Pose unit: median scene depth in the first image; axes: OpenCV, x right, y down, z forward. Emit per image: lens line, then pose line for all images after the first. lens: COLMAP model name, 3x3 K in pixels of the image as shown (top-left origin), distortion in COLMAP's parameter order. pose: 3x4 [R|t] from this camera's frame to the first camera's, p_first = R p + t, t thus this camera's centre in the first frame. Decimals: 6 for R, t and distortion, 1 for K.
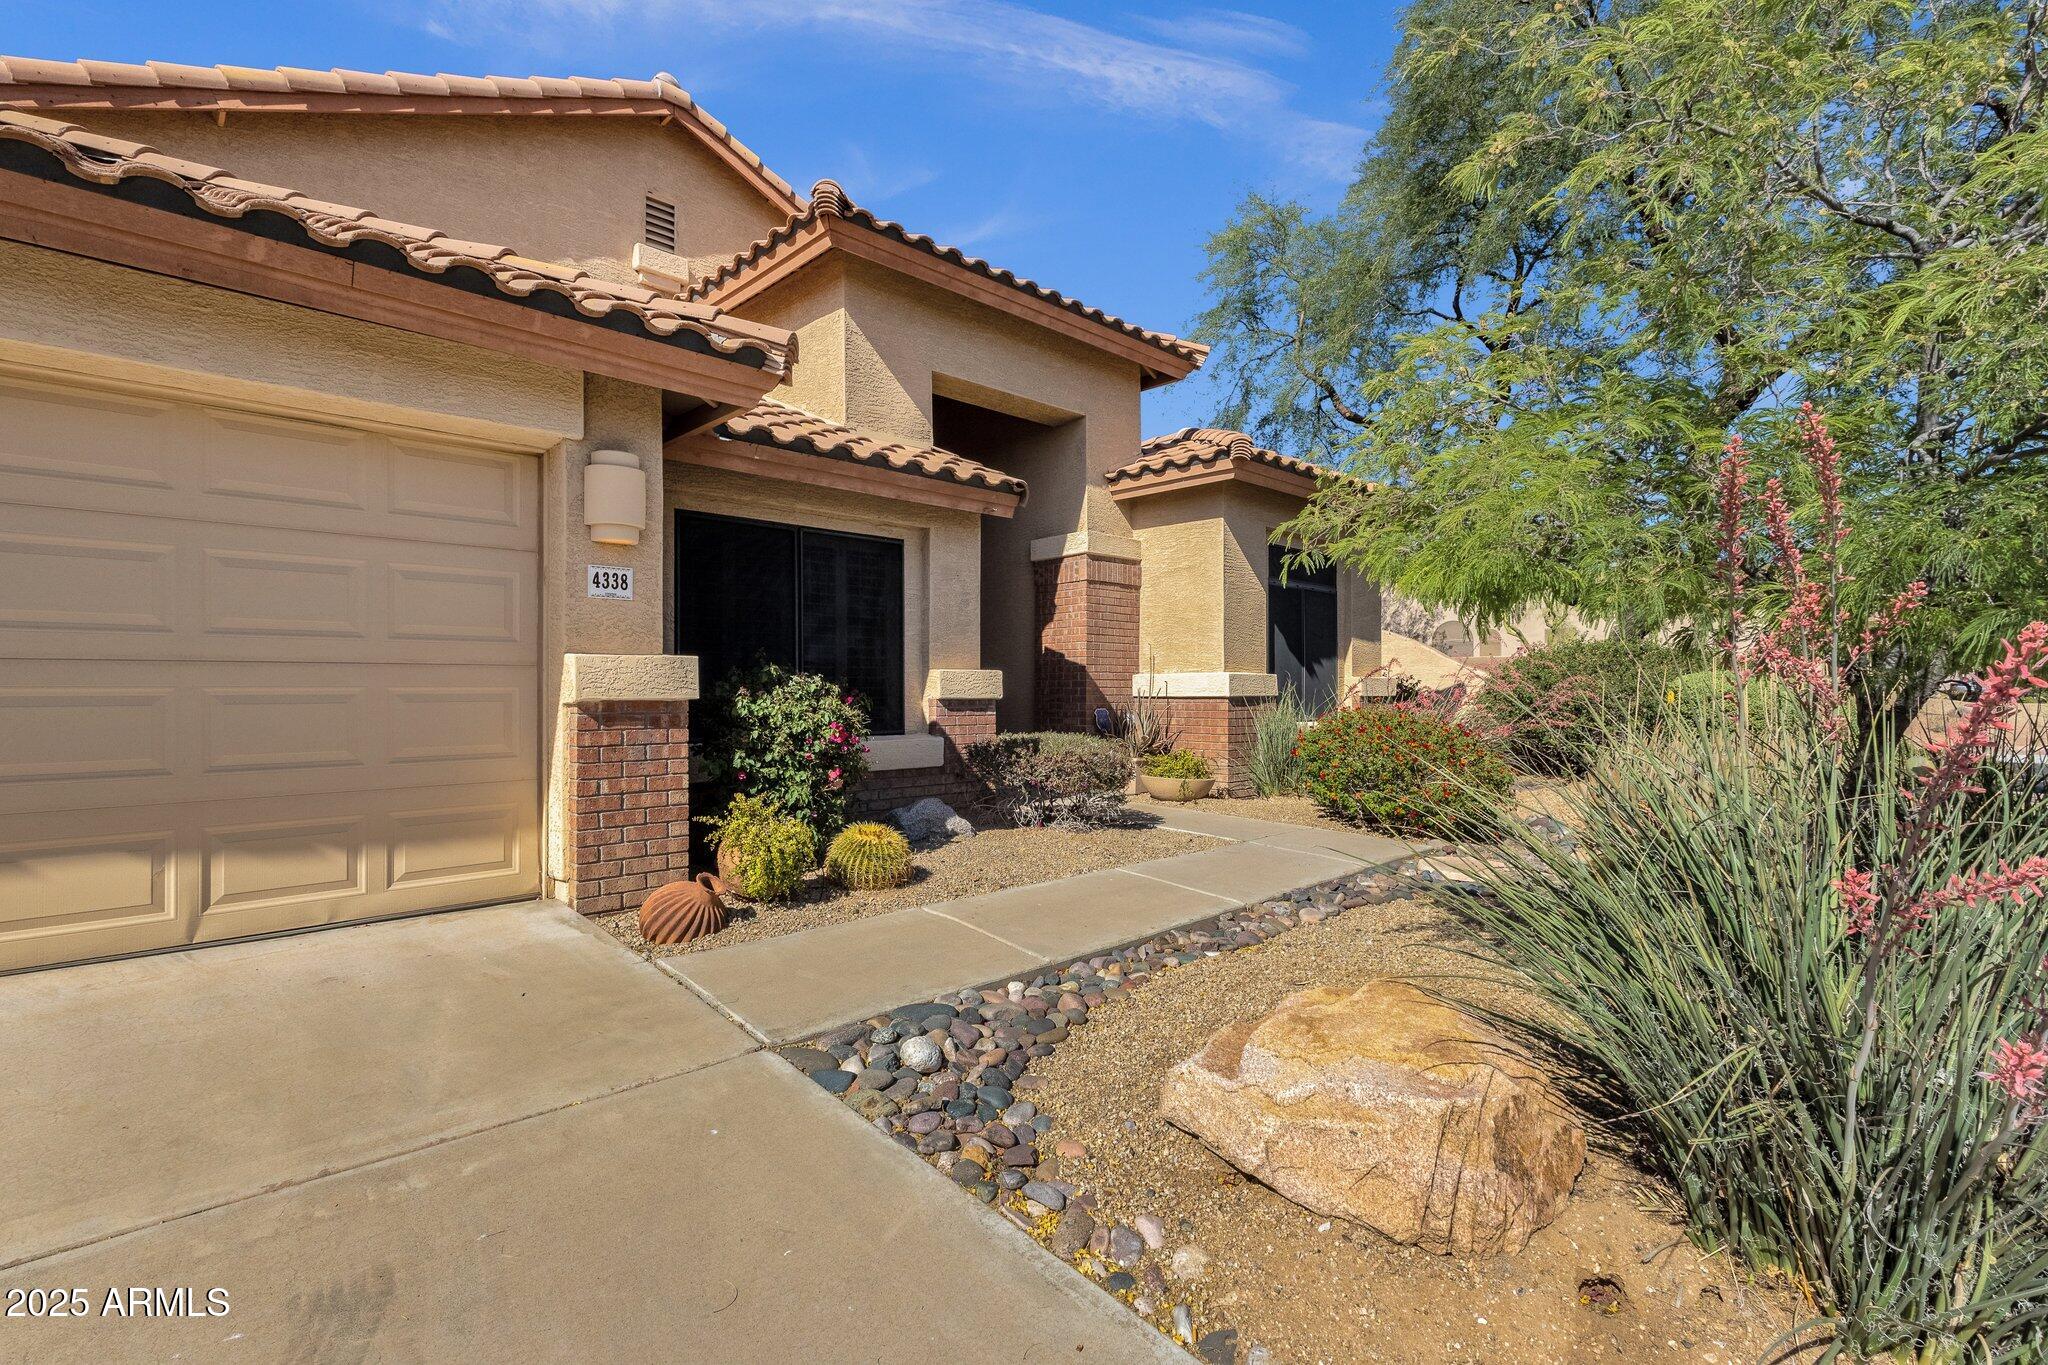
lens RADIAL K [[938.5, 0, 1019.6], [0, 938.5, 693.8], [0, 0, 1]] dist [0.000396, -0.000010]
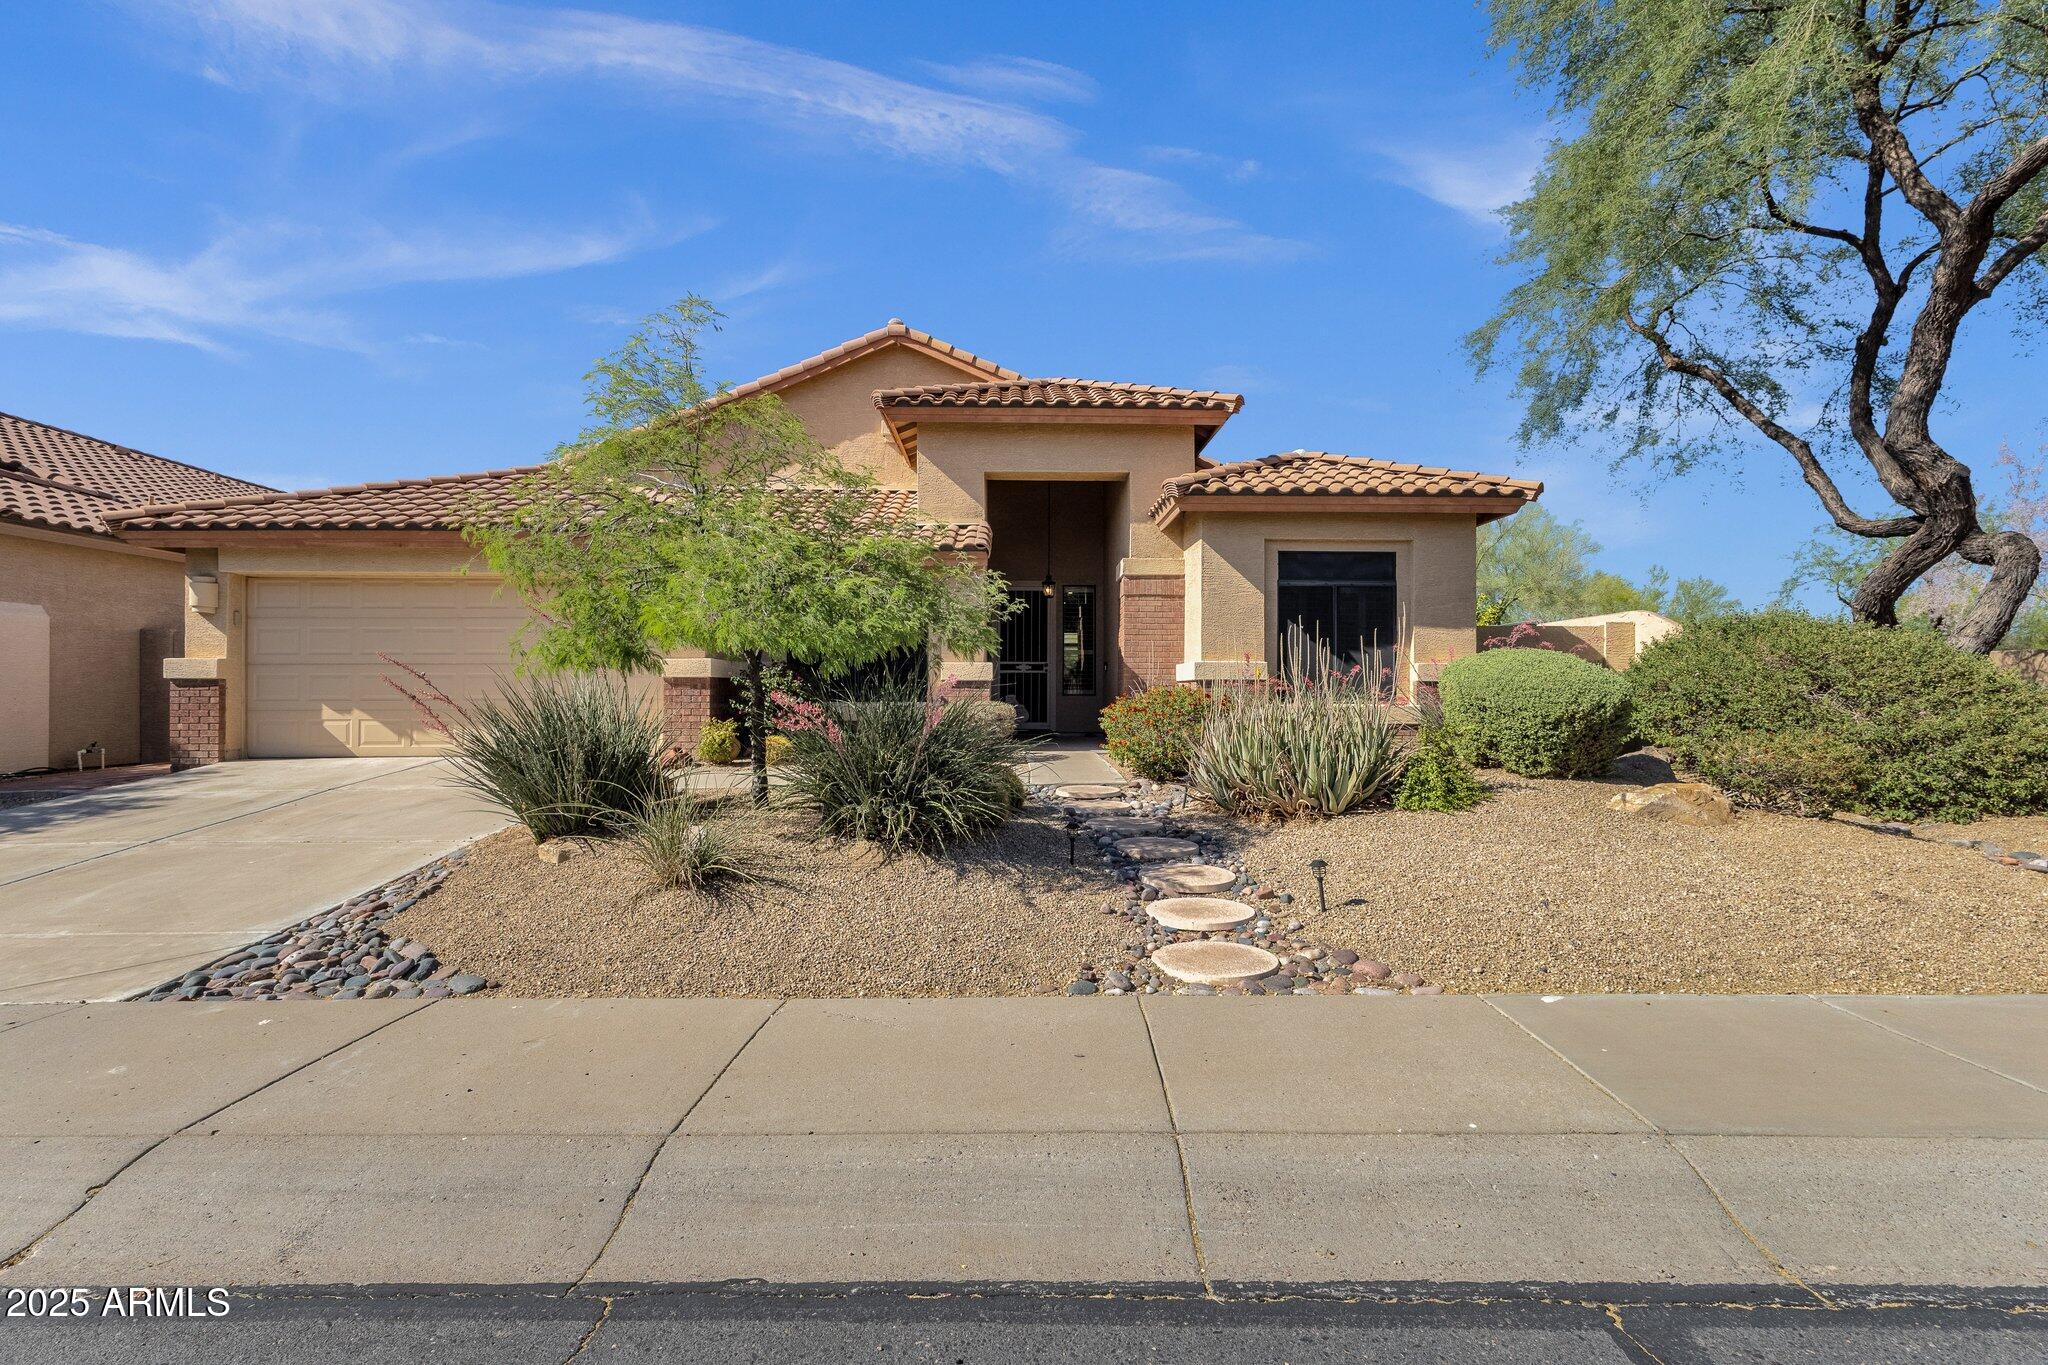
lens RADIAL K [[938.5, 0, 1019.6], [0, 938.5, 693.8], [0, 0, 1]] dist [0.000396, -0.000010]
pose [[0.734335, 0.005998, -0.678760, 0.917691], [-0.004088, 0.999982, 0.004414, 0.016898], [0.678775, -0.000467, 0.734347, -0.101268]]
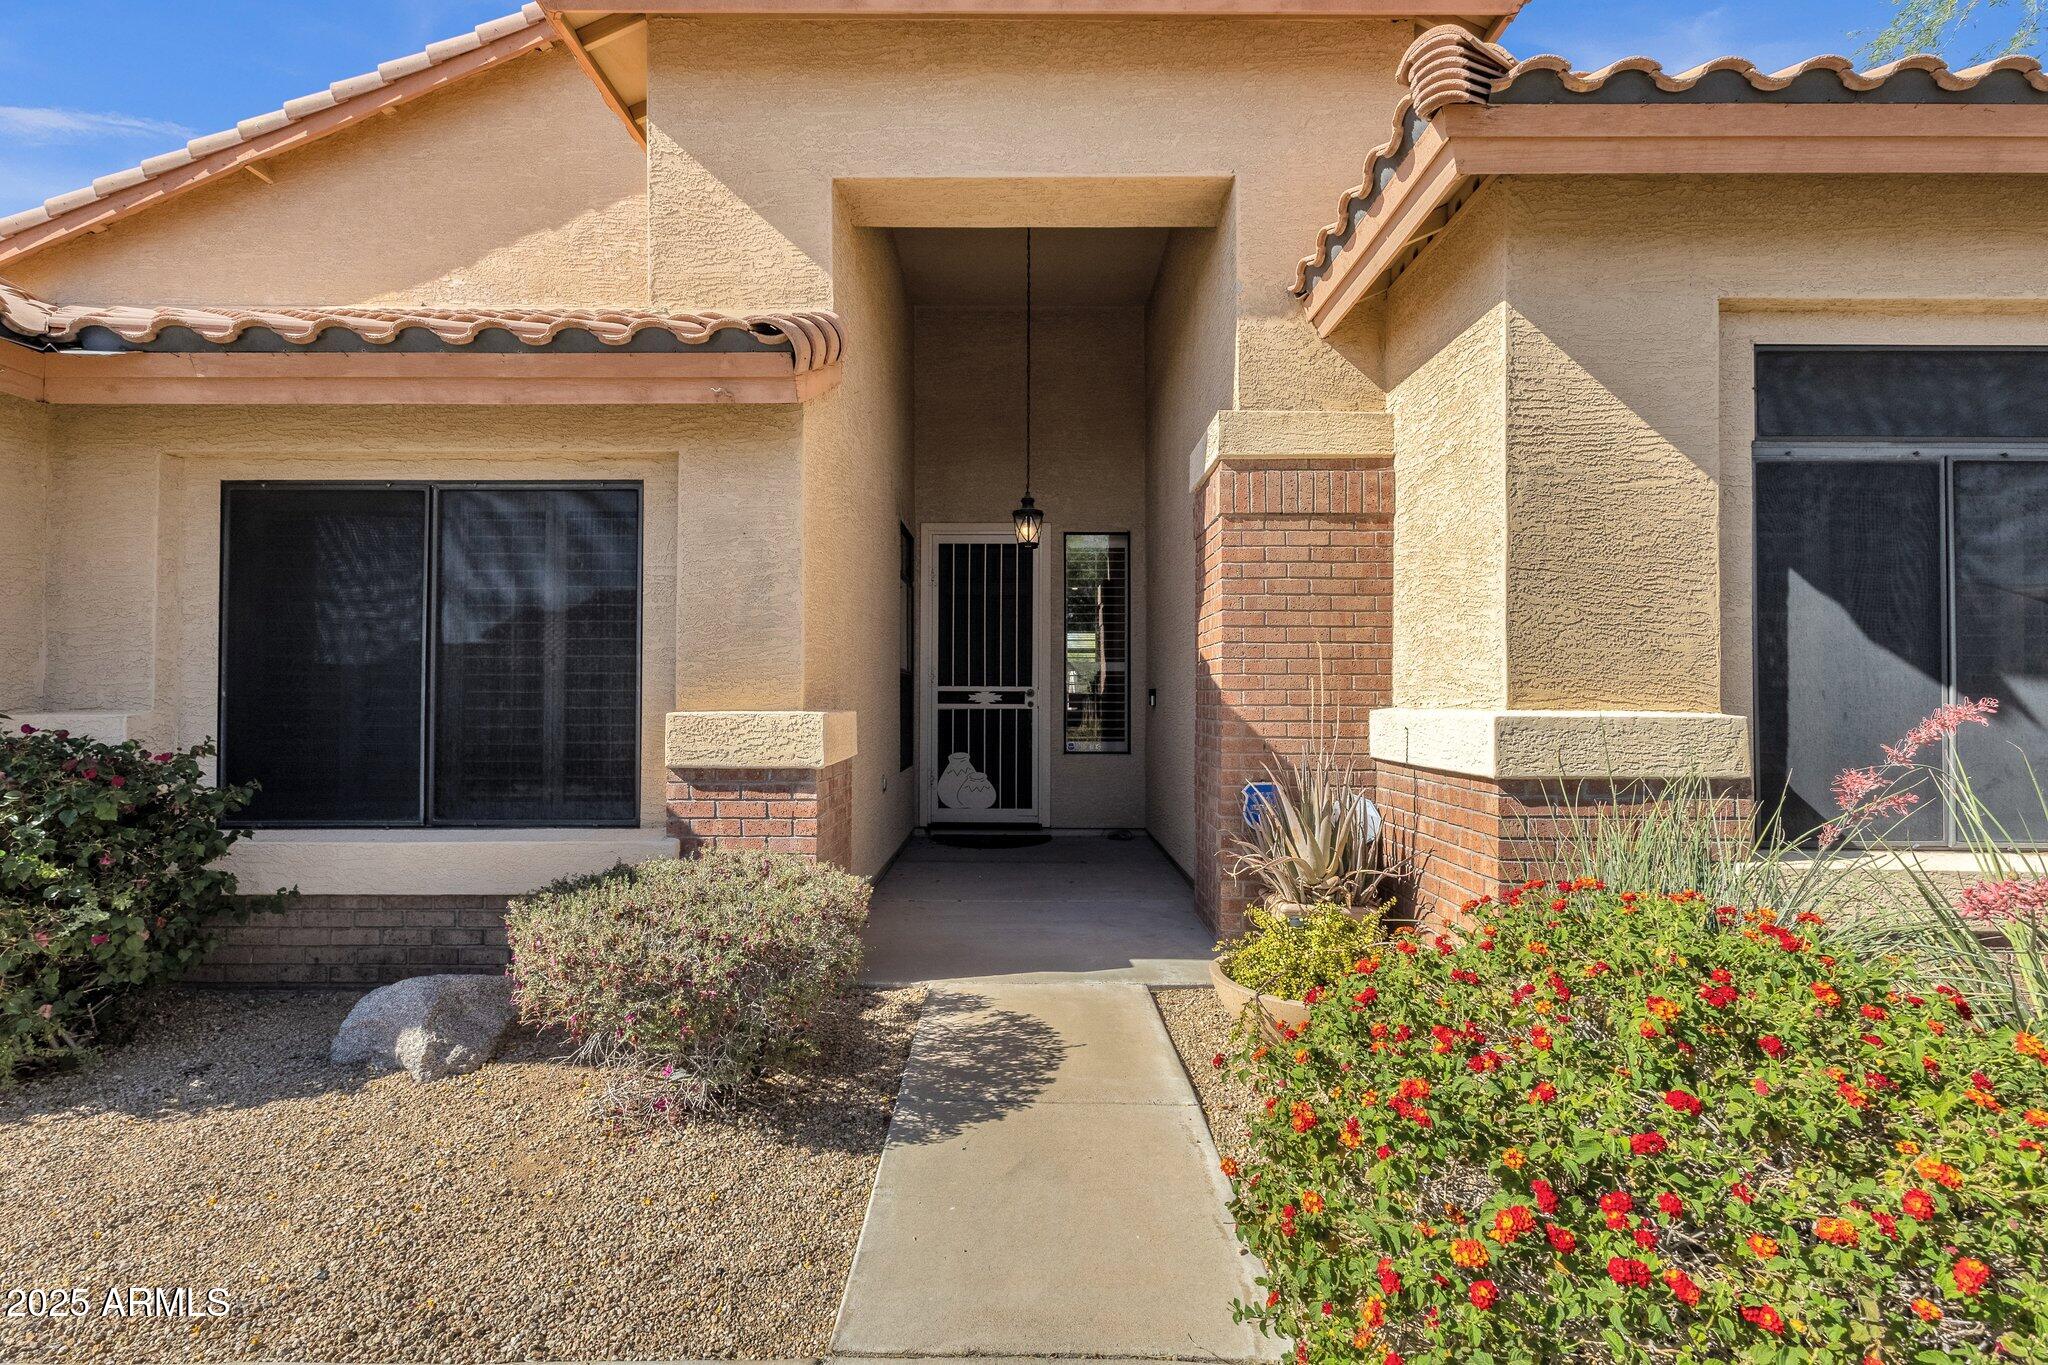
lens RADIAL K [[938.5, 0, 1019.6], [0, 938.5, 693.8], [0, 0, 1]] dist [0.000396, -0.000010]
pose [[0.721405, 0.001180, -0.692512, 0.343696], [-0.003356, 0.999993, -0.001792, -0.028992], [0.692505, 0.003617, 0.721404, 0.606089]]
